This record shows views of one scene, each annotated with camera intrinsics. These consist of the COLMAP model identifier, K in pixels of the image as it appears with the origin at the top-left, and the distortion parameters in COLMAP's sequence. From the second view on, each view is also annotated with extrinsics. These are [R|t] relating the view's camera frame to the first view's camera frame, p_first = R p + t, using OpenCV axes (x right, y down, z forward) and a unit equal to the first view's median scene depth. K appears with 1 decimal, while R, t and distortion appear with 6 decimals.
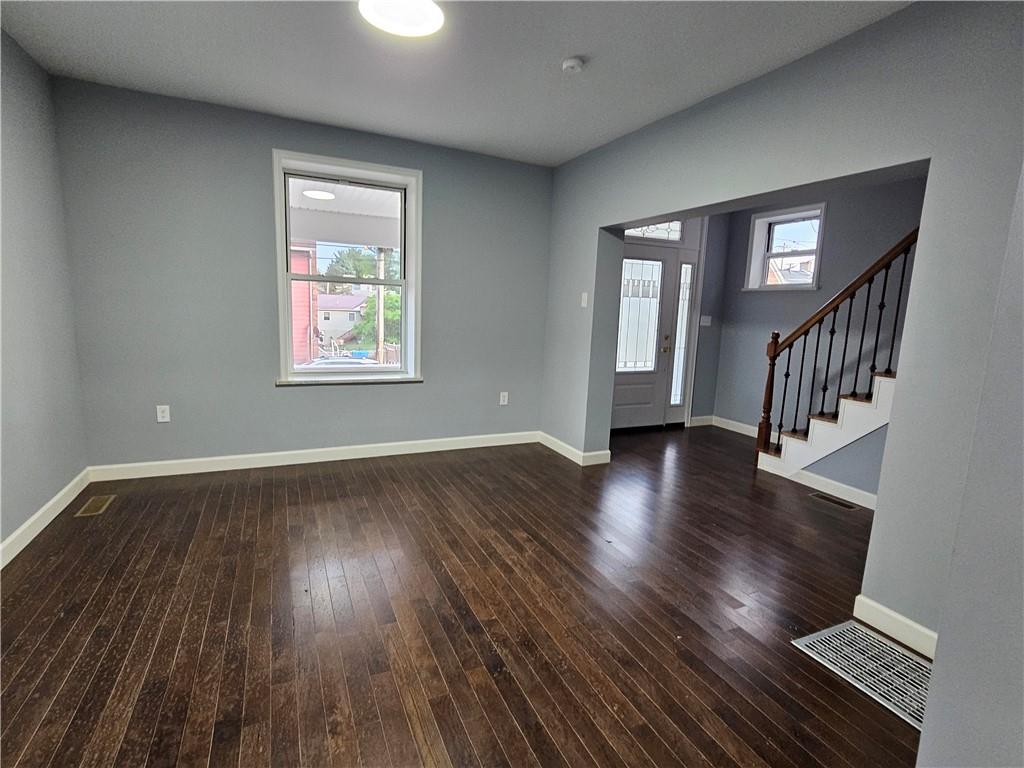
lens RADIAL K [[510.1, 0, 510.8], [0, 510.1, 387.0], [0, 0, 1]] dist [-0.005111, 0.003186]
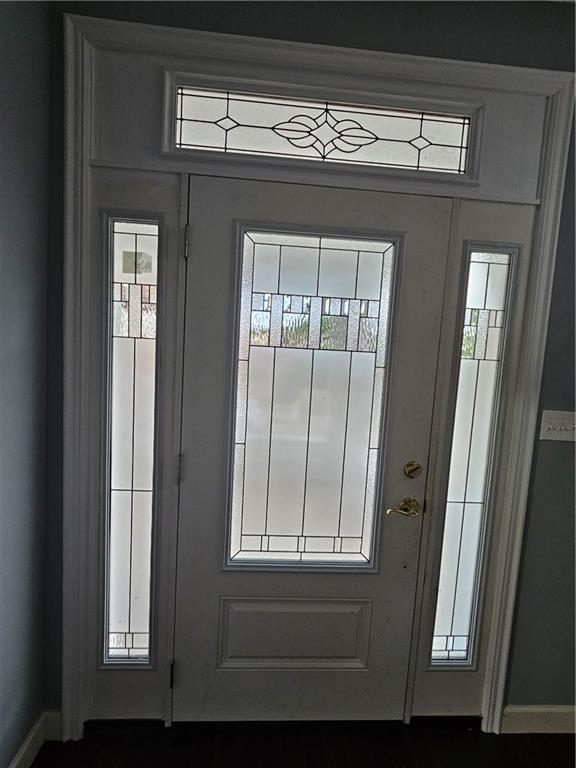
lens RADIAL K [[307.5, 0, 287.6], [0, 307.5, 385.5], [0, 0, 1]] dist [0.003251, -0.000091]
pose [[0.934004, 0.048931, -0.353897, 0.297901], [-0.083718, 0.992972, -0.083657, -0.129073], [0.347316, 0.107763, 0.931536, 0.779595]]
